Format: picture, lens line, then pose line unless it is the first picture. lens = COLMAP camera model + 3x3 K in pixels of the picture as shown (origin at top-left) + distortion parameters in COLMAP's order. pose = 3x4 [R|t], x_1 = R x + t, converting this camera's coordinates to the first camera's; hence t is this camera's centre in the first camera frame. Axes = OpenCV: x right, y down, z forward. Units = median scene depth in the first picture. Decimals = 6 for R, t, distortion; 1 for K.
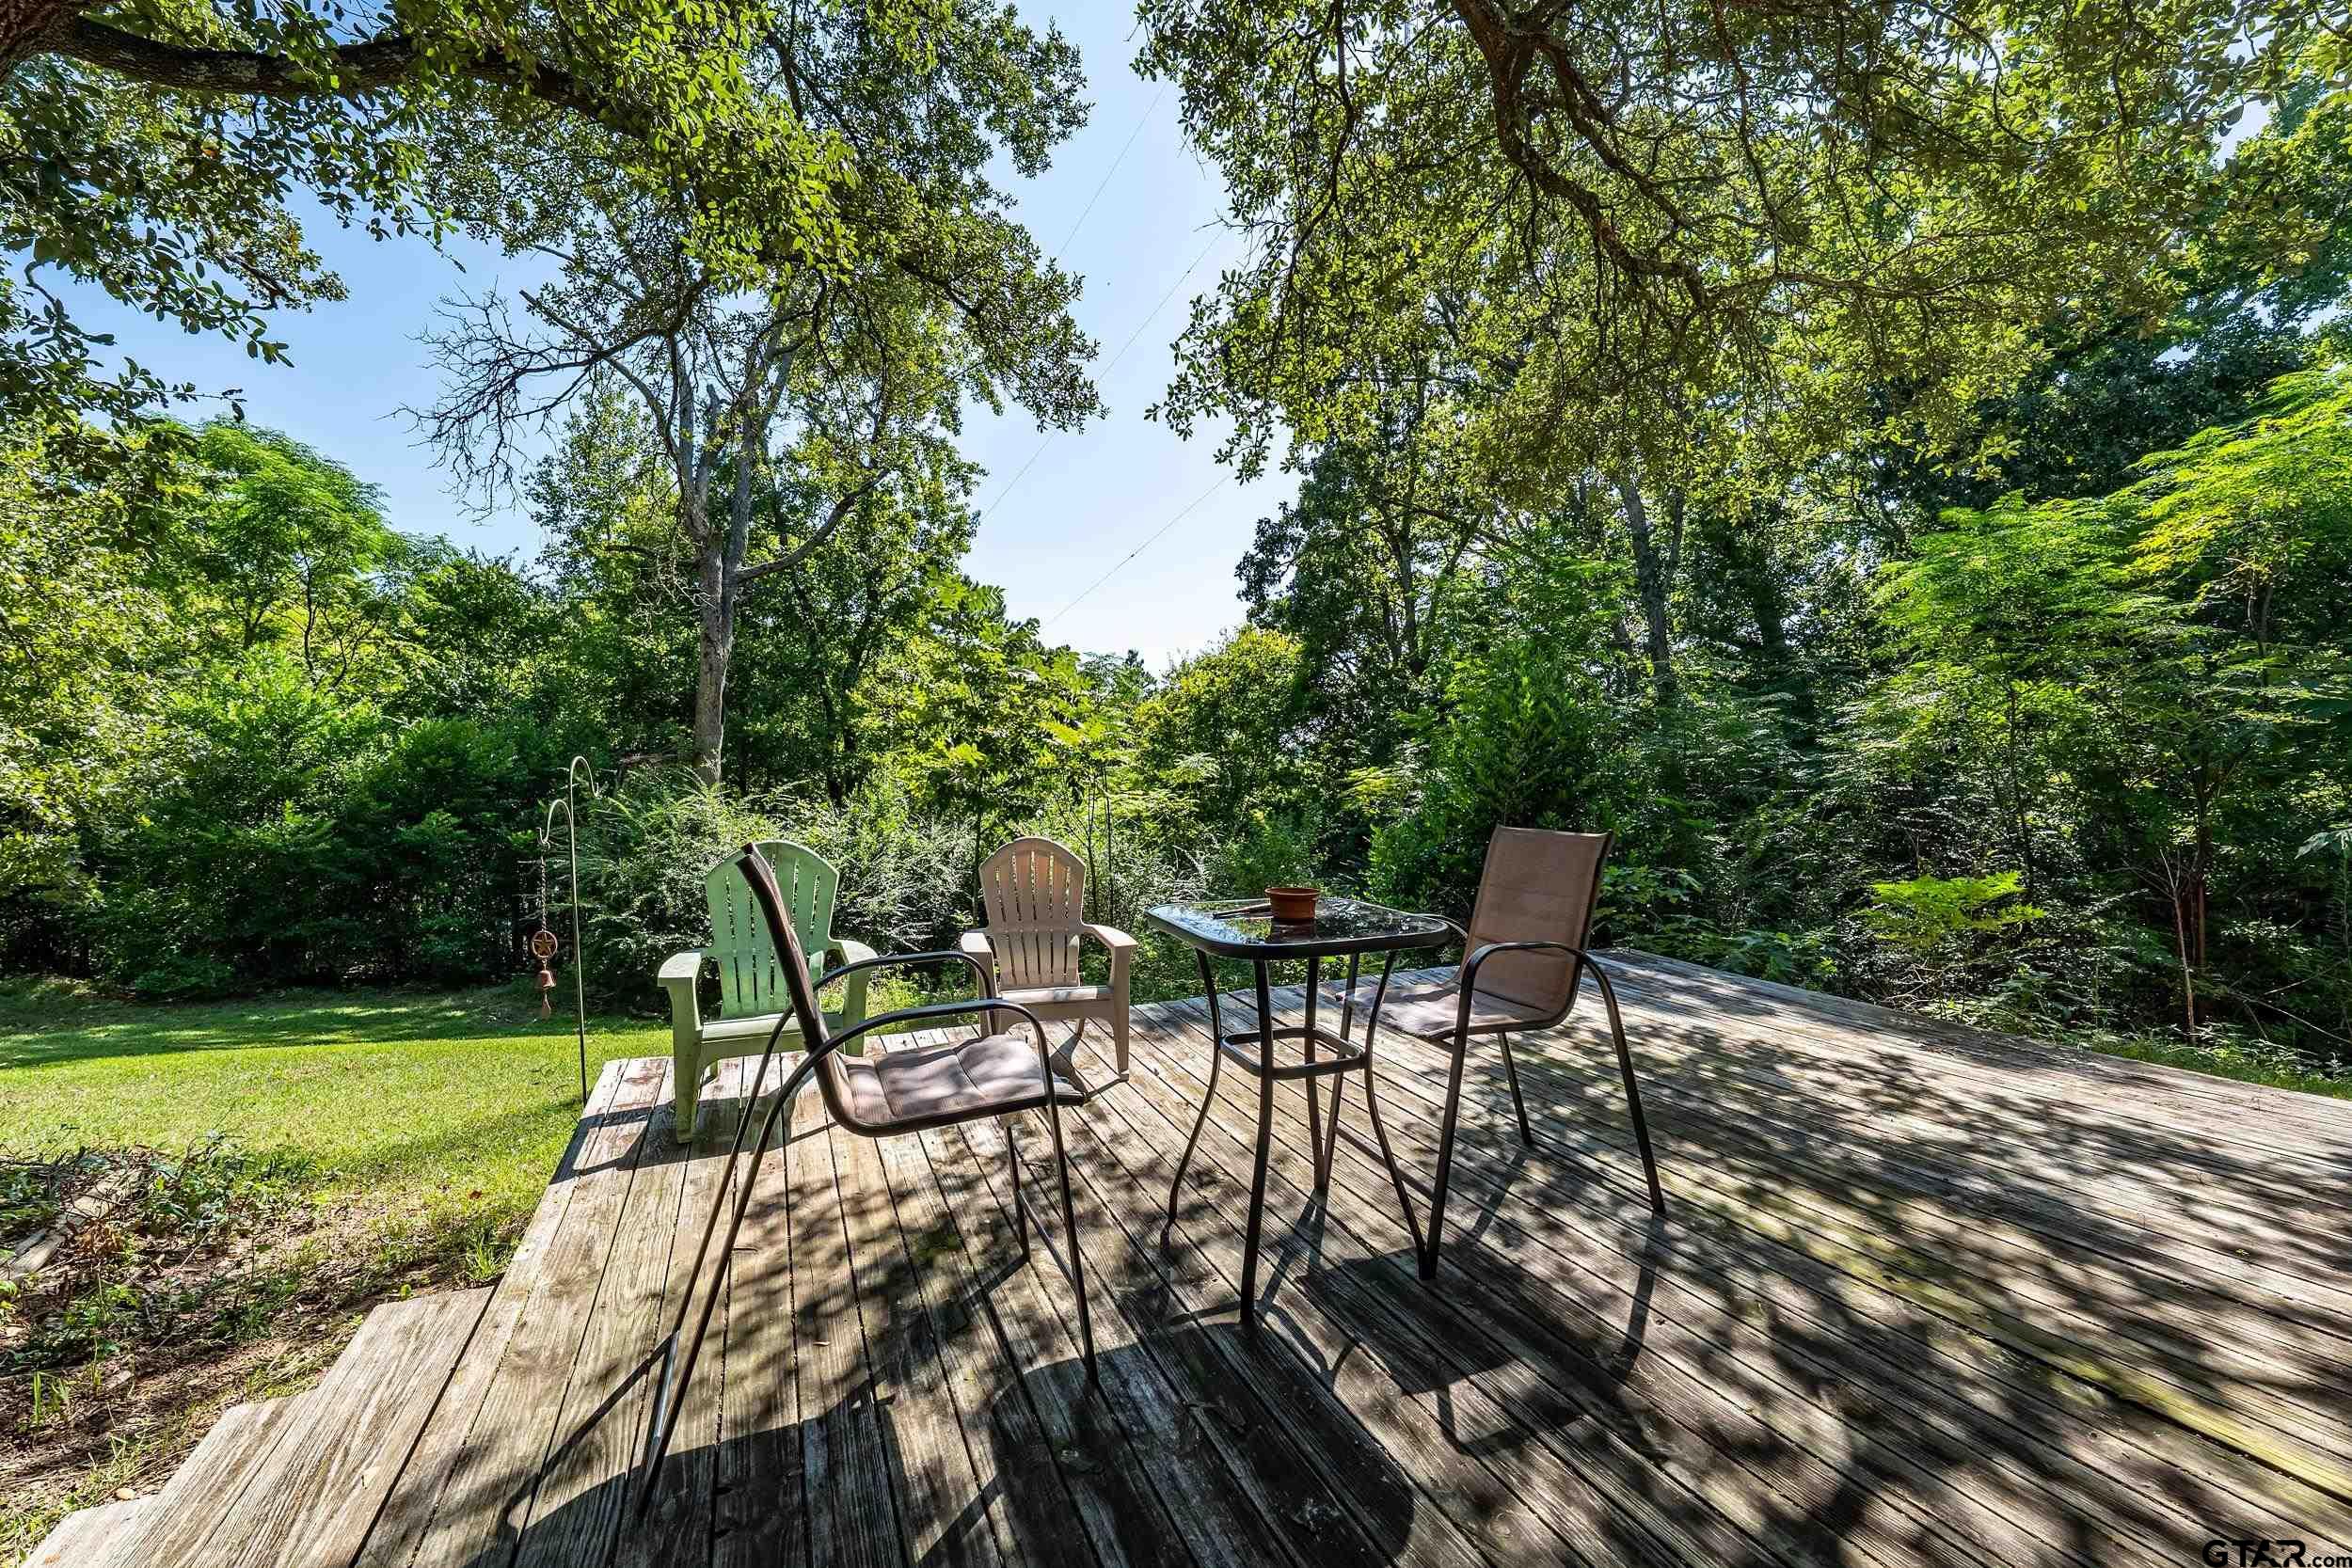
lens RADIAL K [[869.0, 0, 1174.2], [0, 869.0, 782.1], [0, 0, 1]] dist [0.000737, 0.000139]
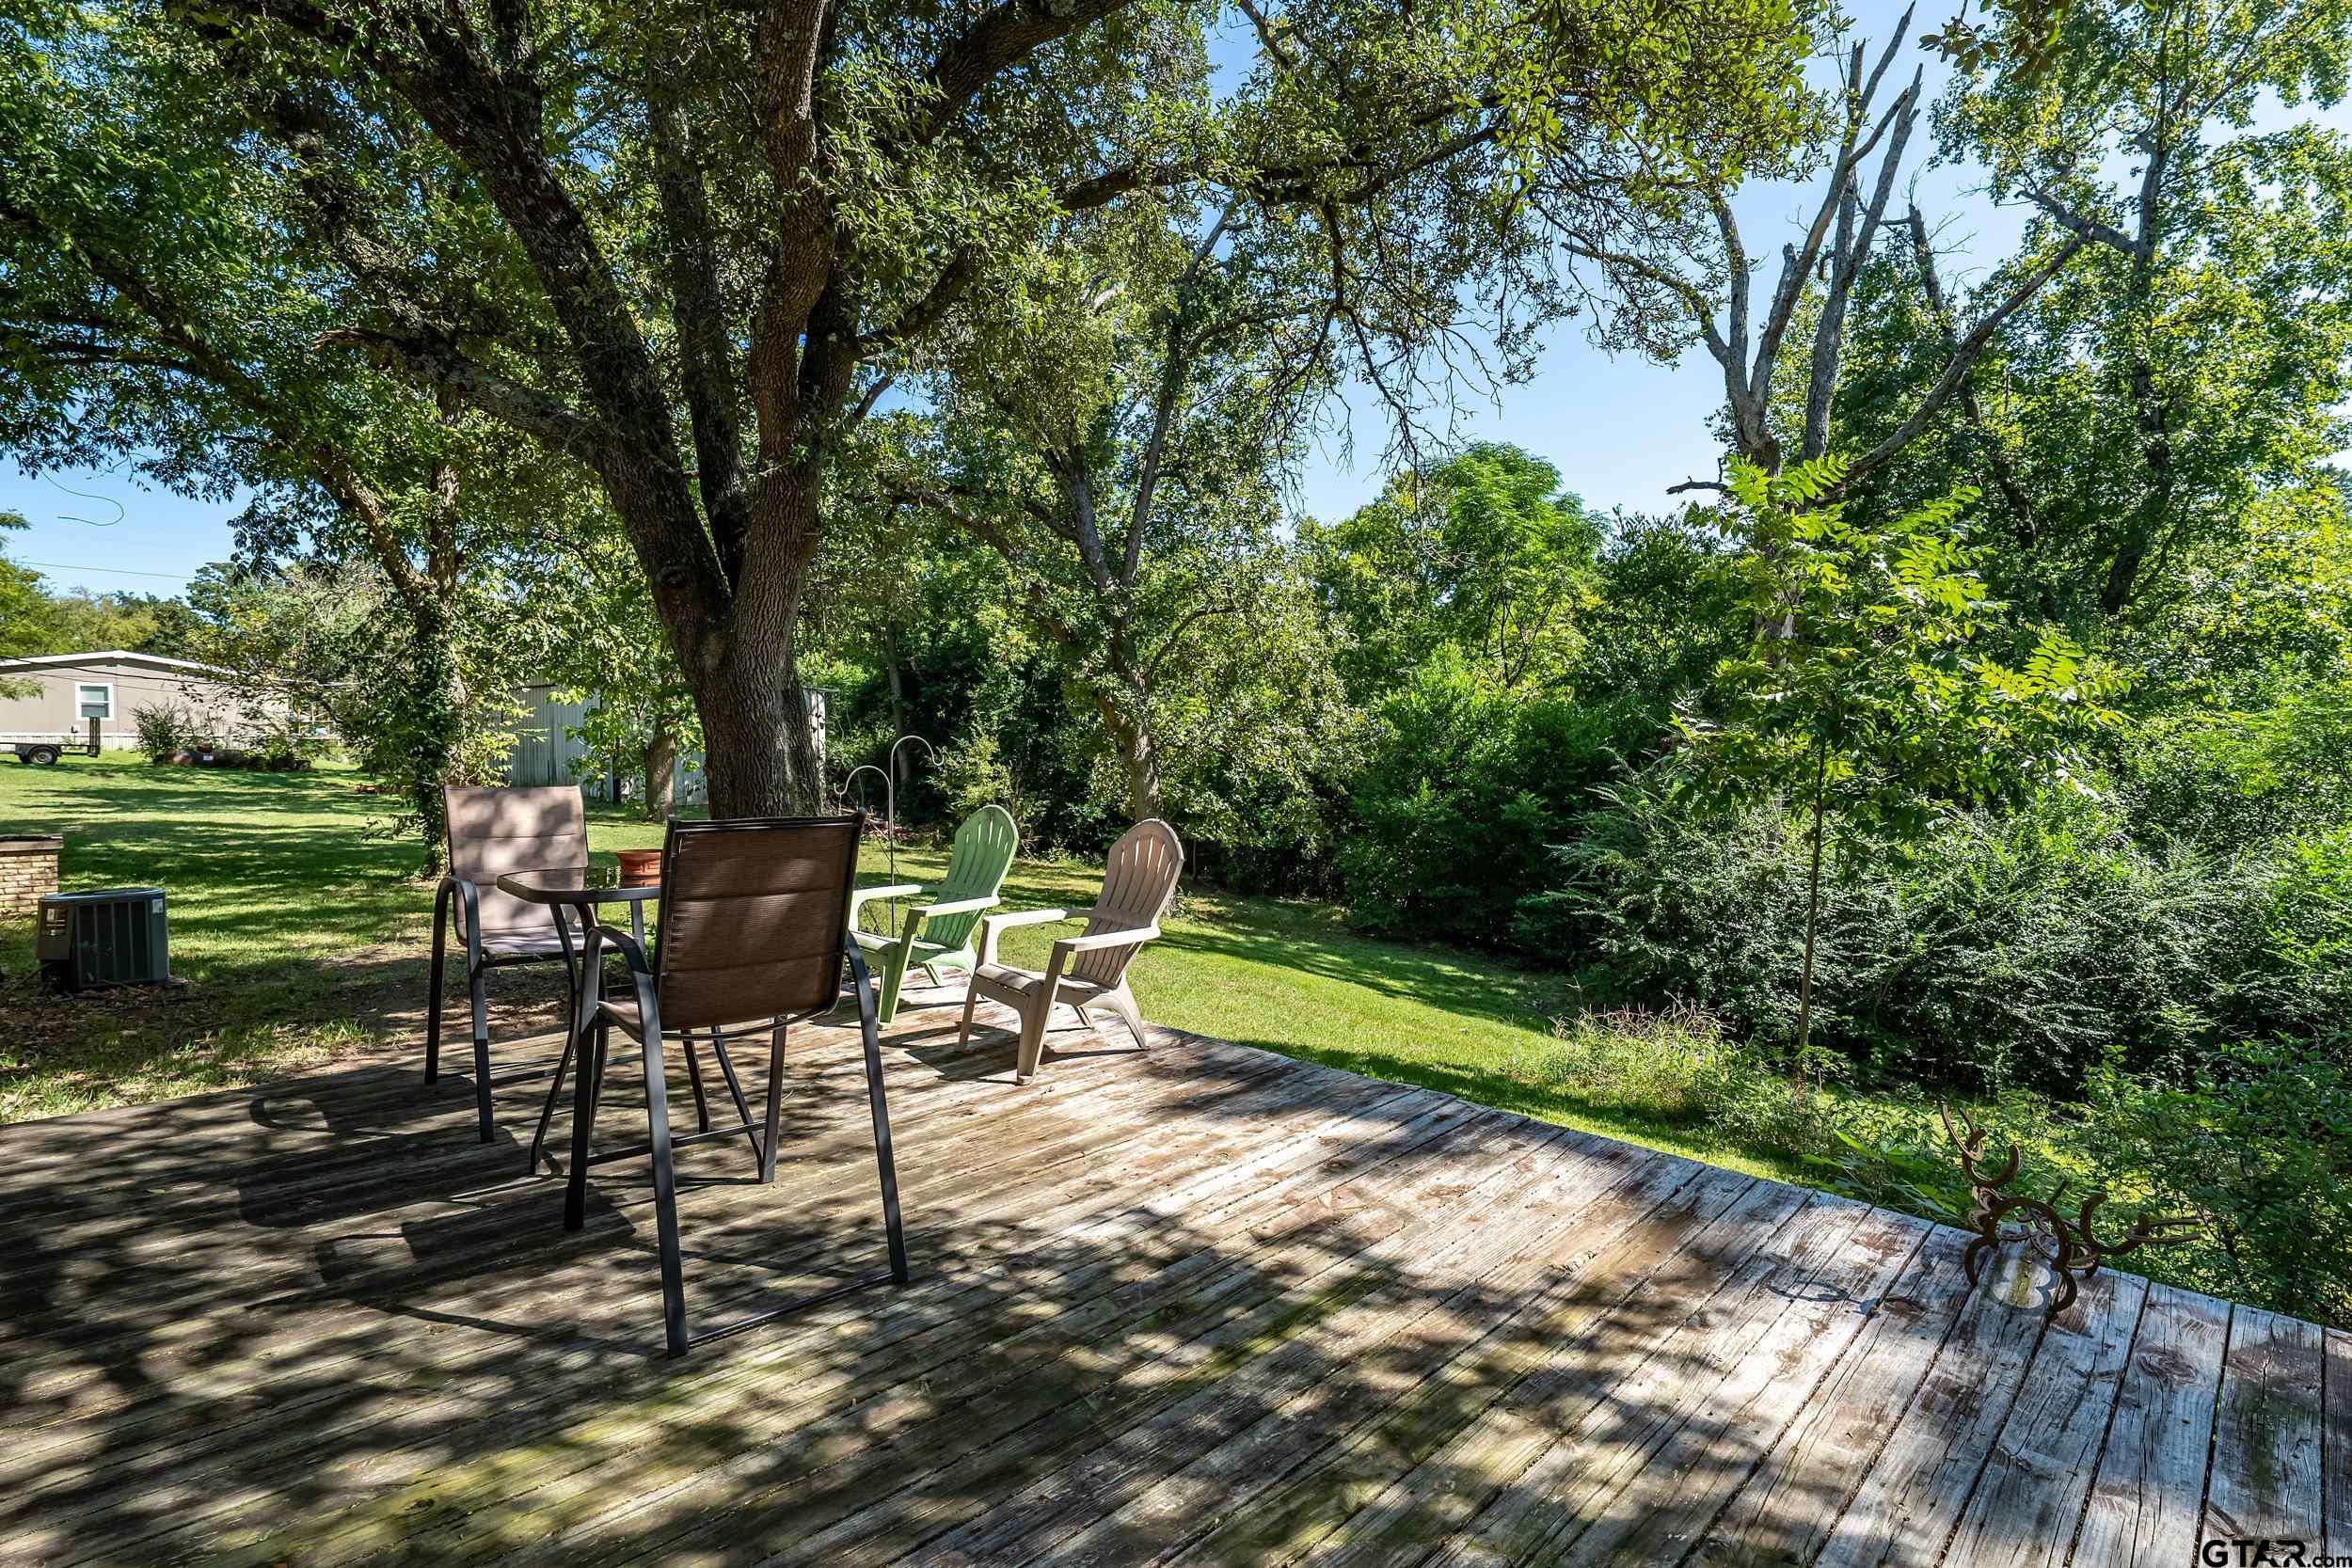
lens RADIAL K [[1138.1, 0, 1174.2], [0, 1138.1, 773.3], [0, 0, 1]] dist [0.000358, -0.000236]
pose [[0.317468, 0.016282, -0.948129, 1.724031], [-0.012286, 0.999839, 0.013057, 0.004443], [0.948189, 0.007504, 0.317617, 1.202981]]
